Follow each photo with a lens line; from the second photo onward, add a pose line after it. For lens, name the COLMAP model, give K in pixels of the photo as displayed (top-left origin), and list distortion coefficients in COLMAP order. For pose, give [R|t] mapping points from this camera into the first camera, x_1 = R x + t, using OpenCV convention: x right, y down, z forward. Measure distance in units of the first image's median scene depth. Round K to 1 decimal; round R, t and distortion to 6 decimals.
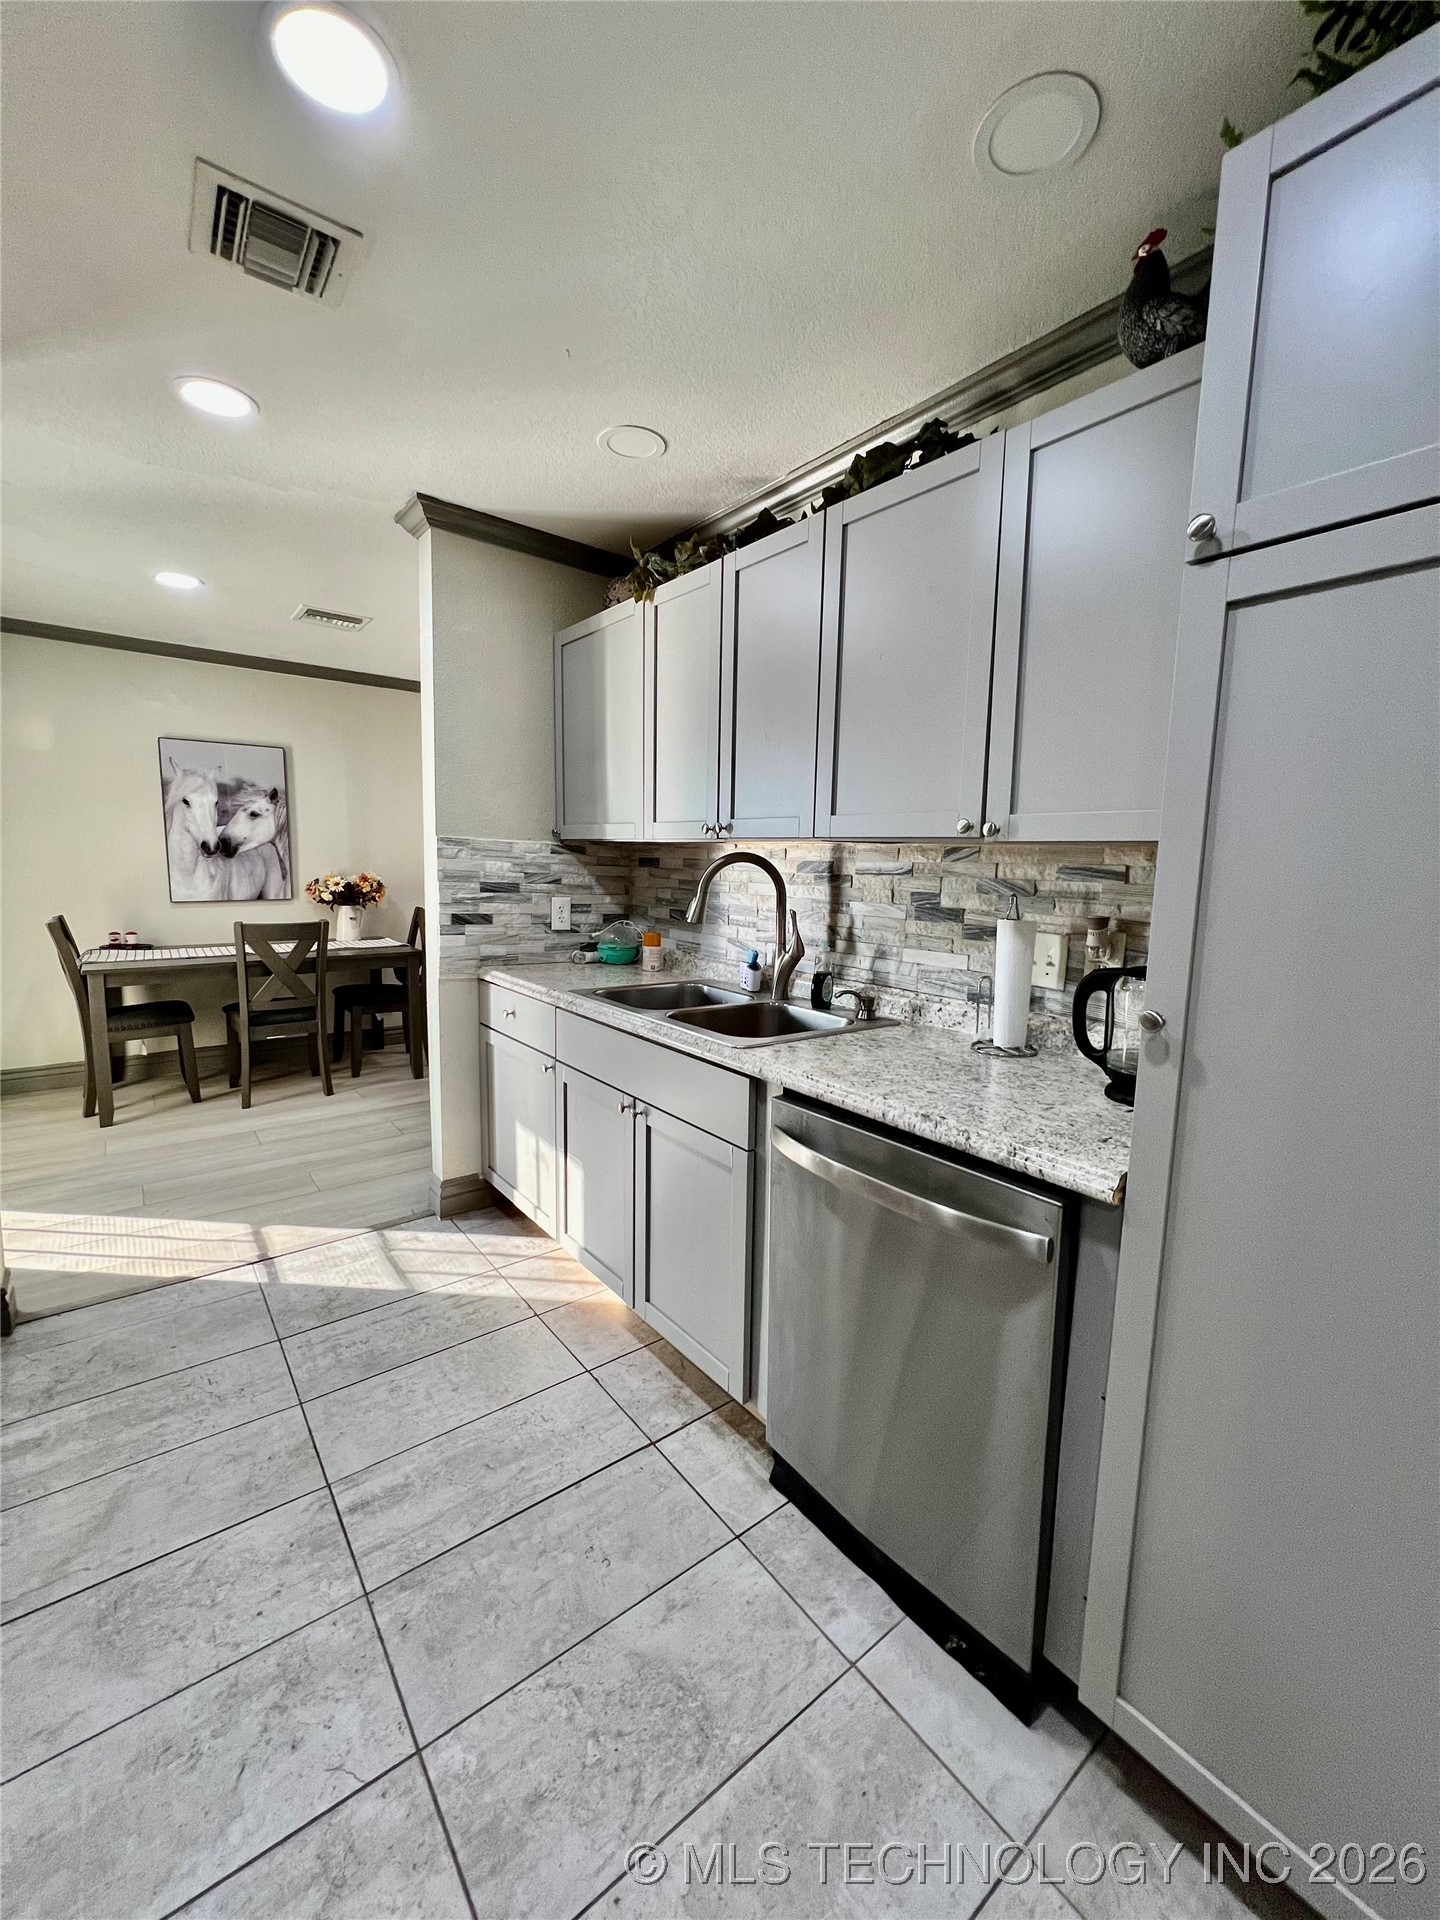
lens RADIAL K [[771.8, 0, 722.7], [0, 771.8, 951.7], [0, 0, 1]] dist [-0.001987, 0.000553]
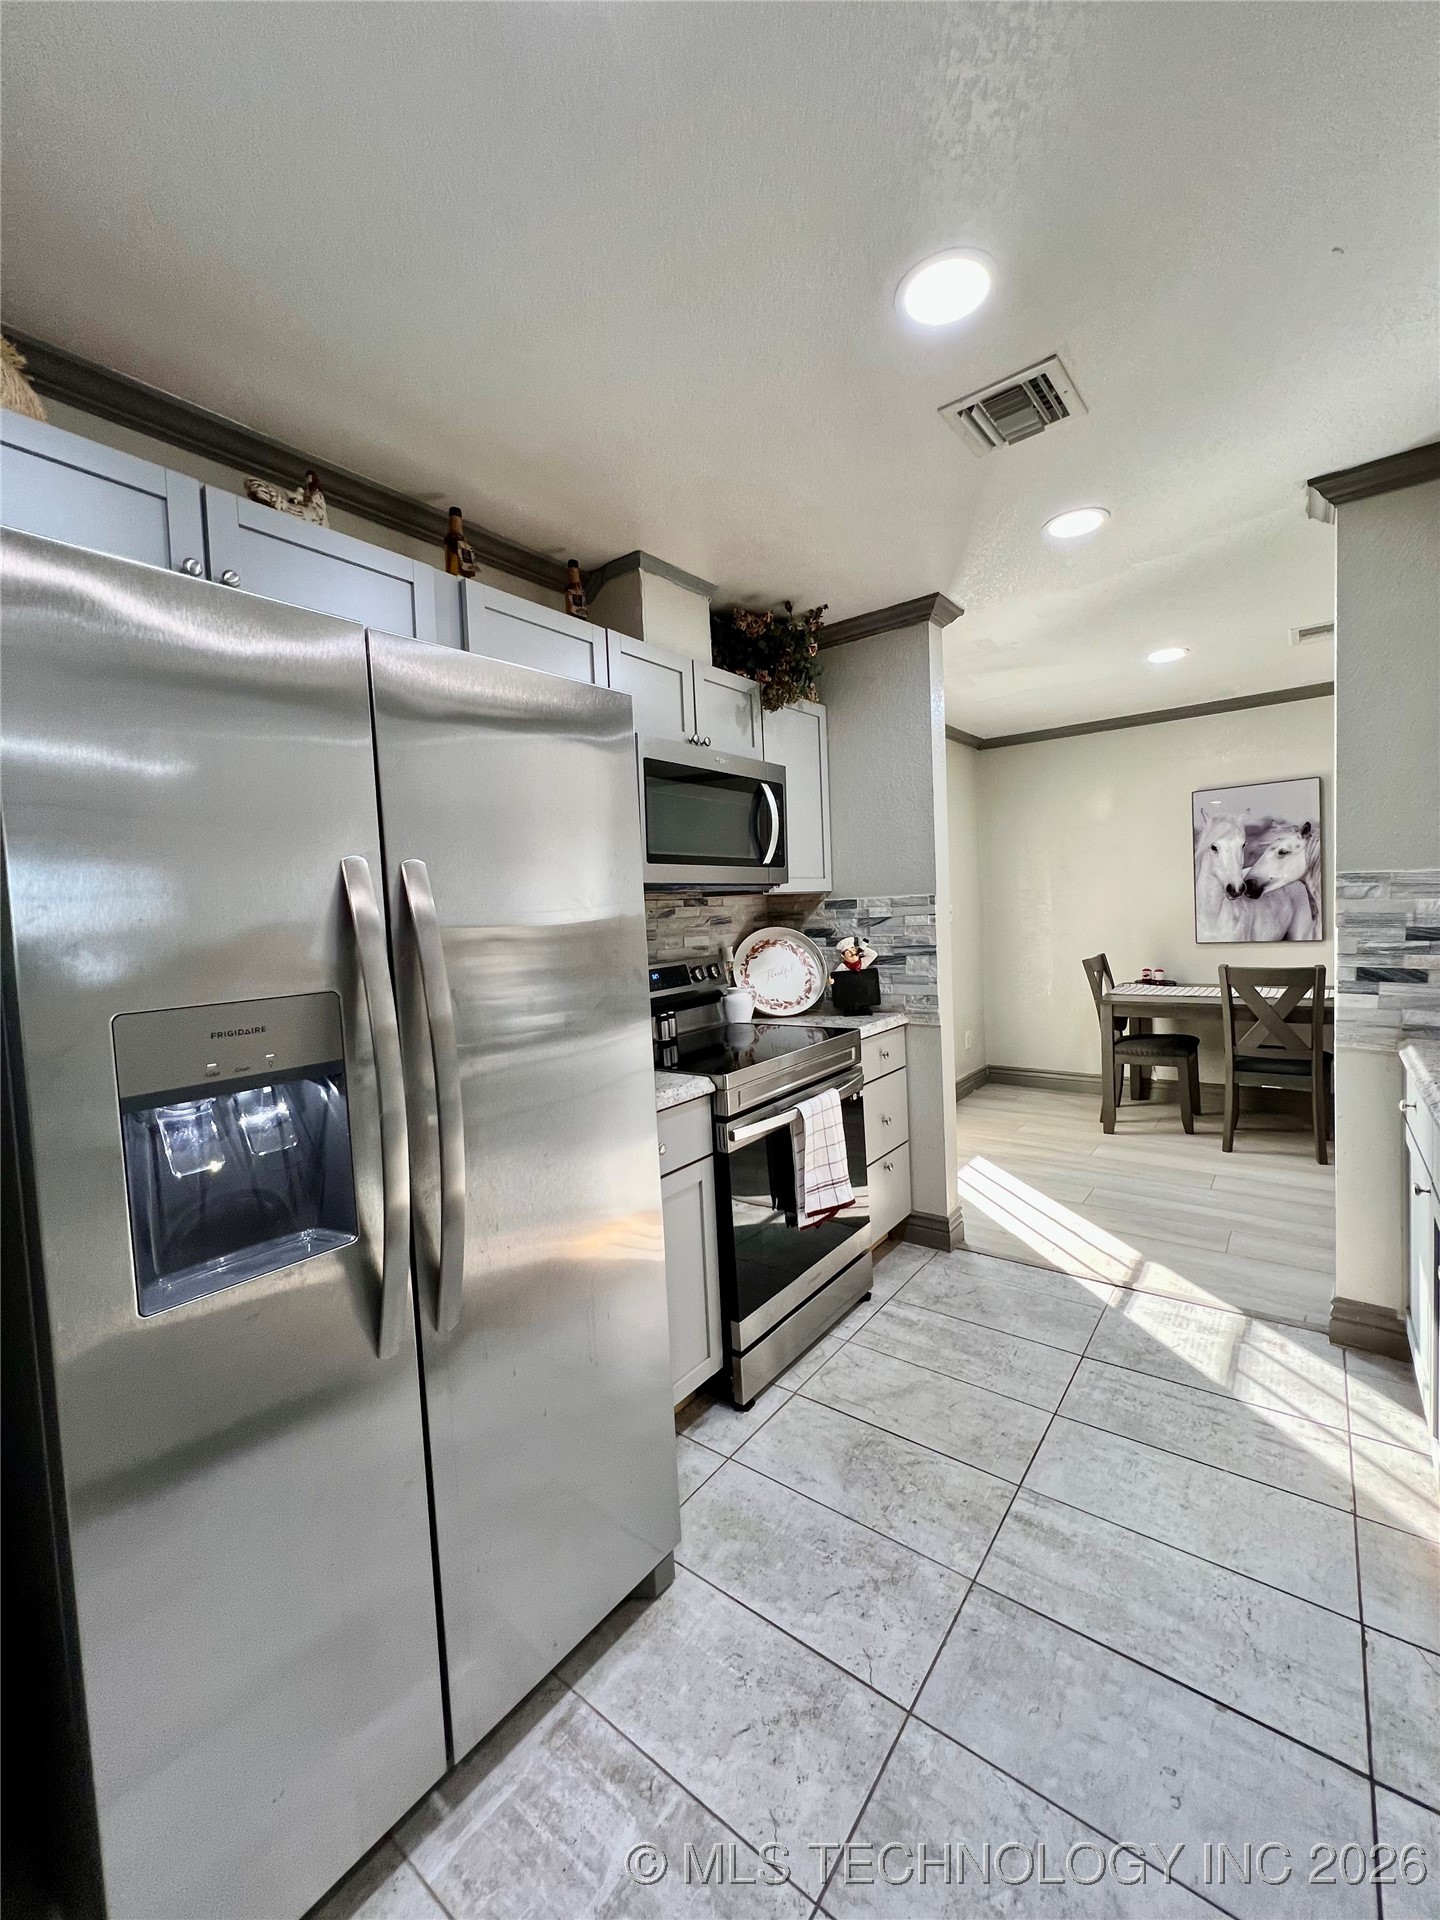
lens RADIAL K [[771.8, 0, 726.2], [0, 771.8, 952.1], [0, 0, 1]] dist [-0.001987, 0.000553]
pose [[0.251049, 0.021691, -0.967731, 0.255607], [-0.062483, 0.998027, 0.006160, -0.028629], [0.965956, 0.058920, 0.251909, 0.162817]]
